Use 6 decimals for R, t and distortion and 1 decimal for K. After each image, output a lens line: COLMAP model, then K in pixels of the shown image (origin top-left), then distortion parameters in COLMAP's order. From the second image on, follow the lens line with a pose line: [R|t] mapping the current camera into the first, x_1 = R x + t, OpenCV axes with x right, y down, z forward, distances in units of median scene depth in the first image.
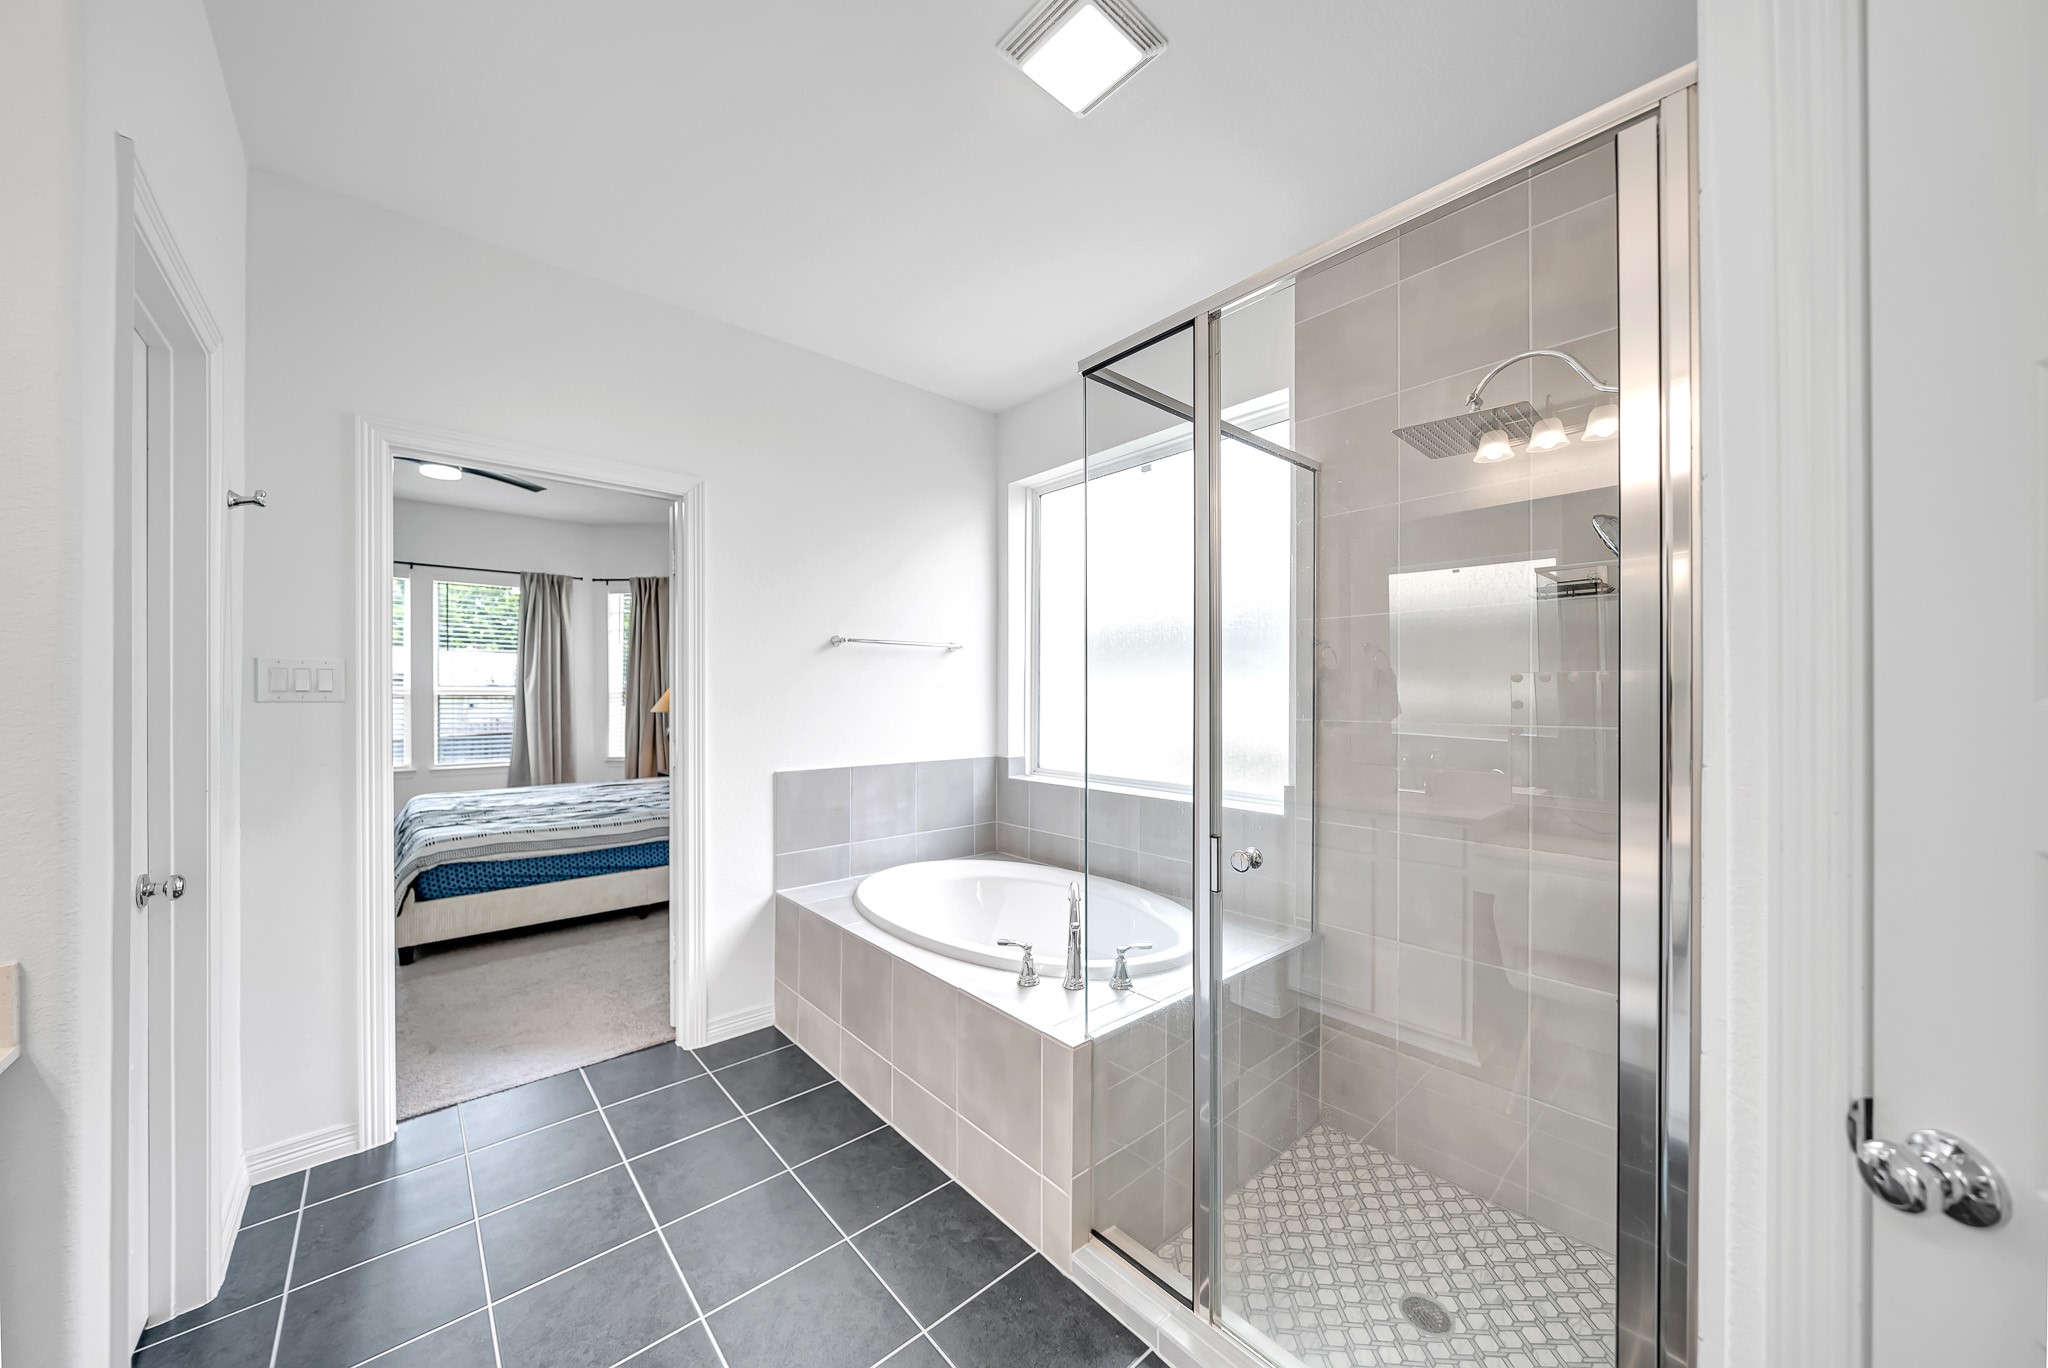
lens RADIAL K [[713.2, 0, 1021.8], [0, 713.2, 699.1], [0, 0, 1]] dist [0.000485, 0.000016]
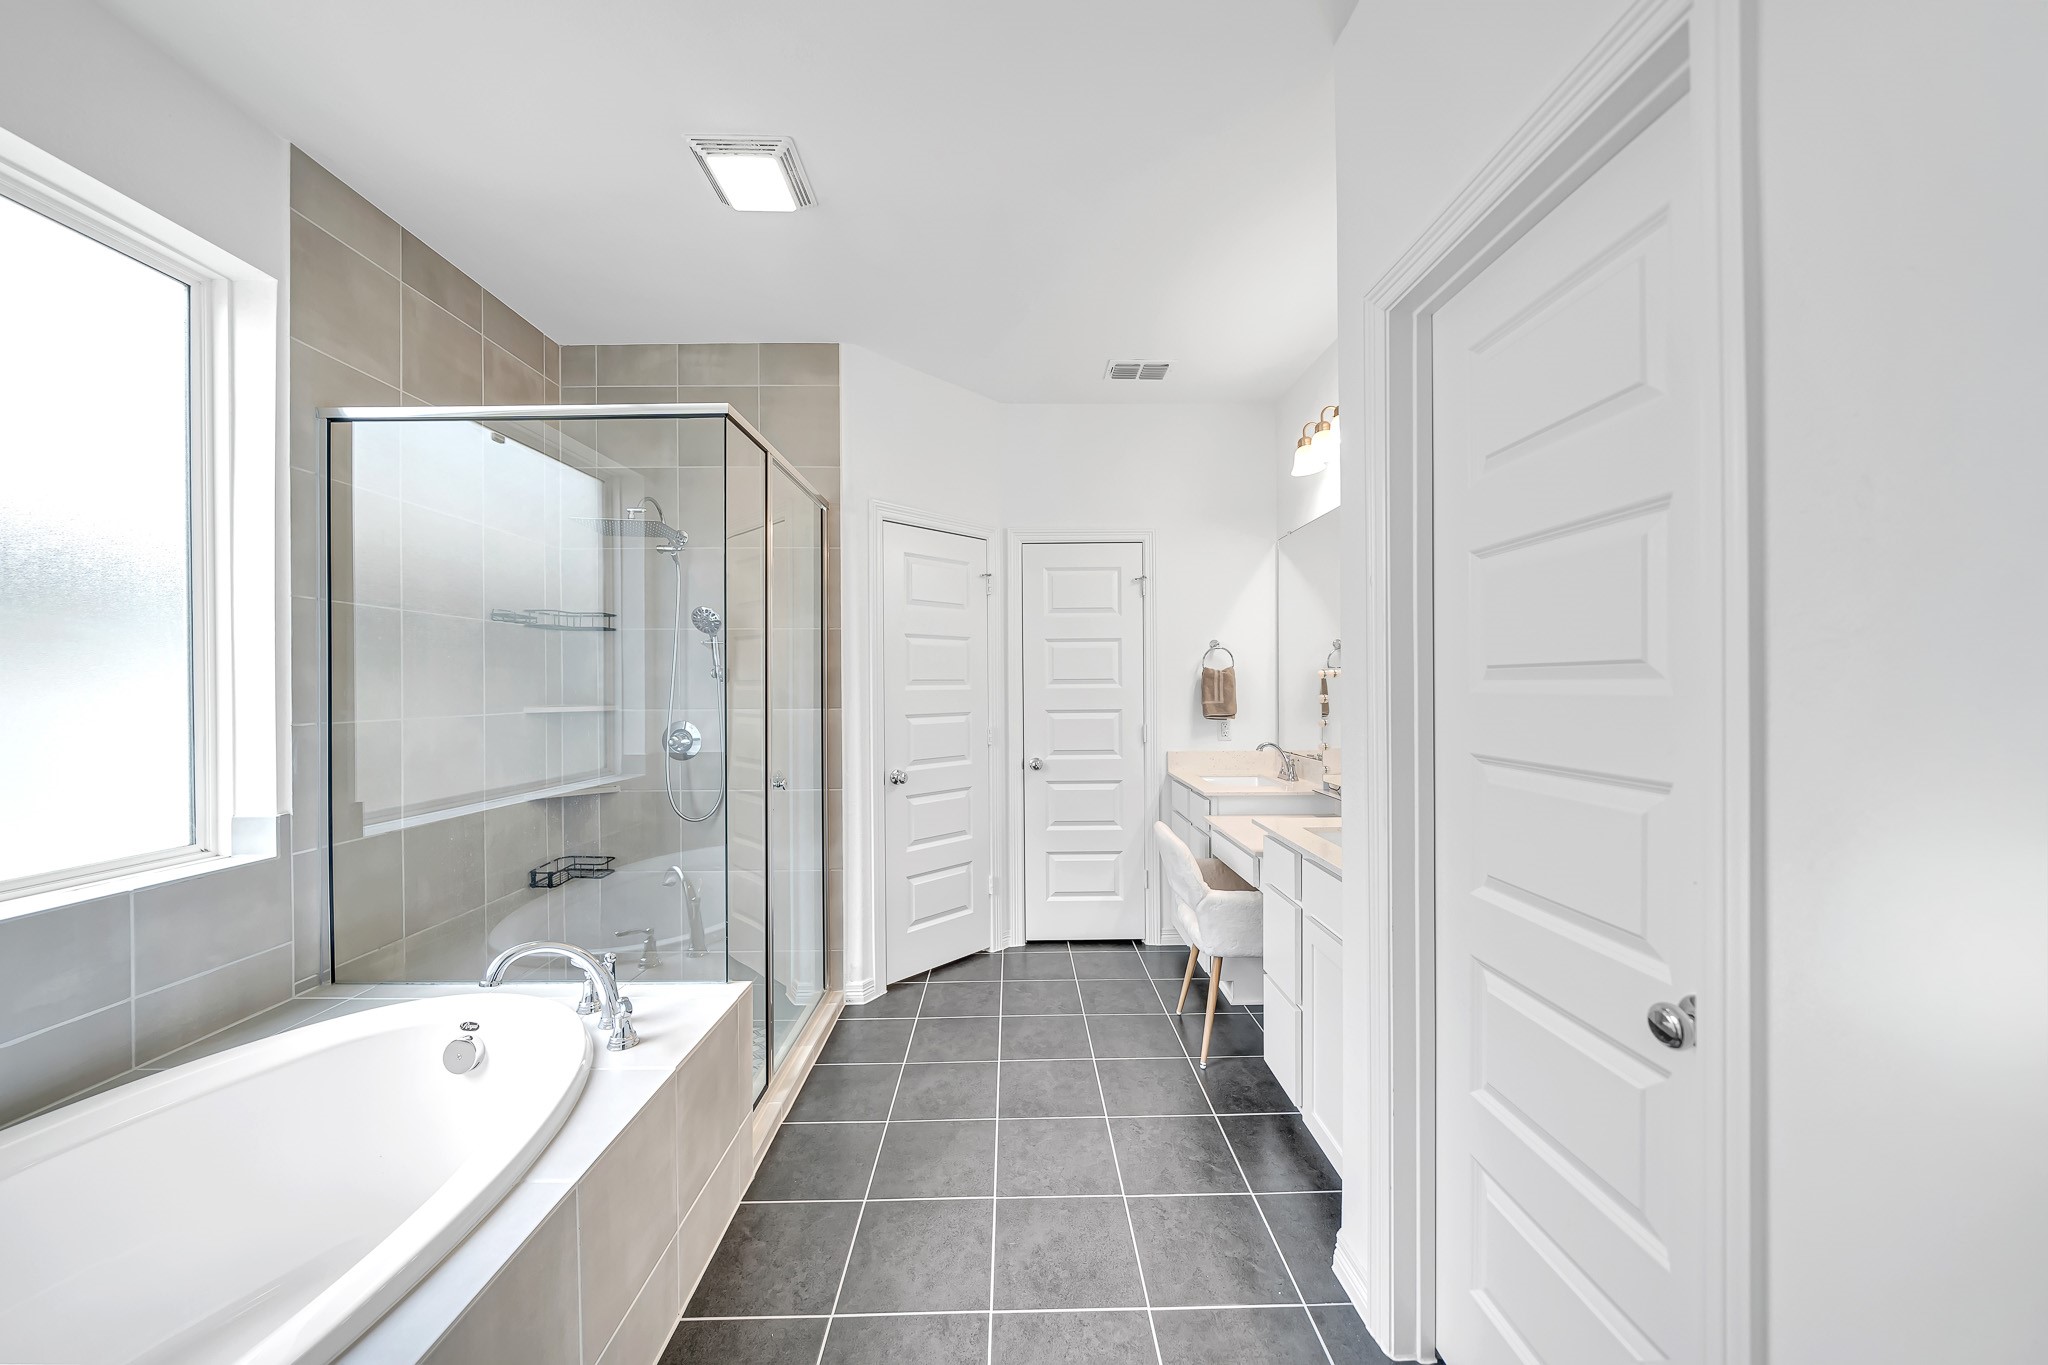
lens RADIAL K [[713.2, 0, 1023.2], [0, 713.2, 682.5], [0, 0, 1]] dist [0.000485, 0.000016]
pose [[-0.760064, 0.003873, 0.649836, -1.110215], [0.006774, 0.999975, 0.001964, -0.020067], [-0.649813, 0.005895, -0.760072, 1.685730]]
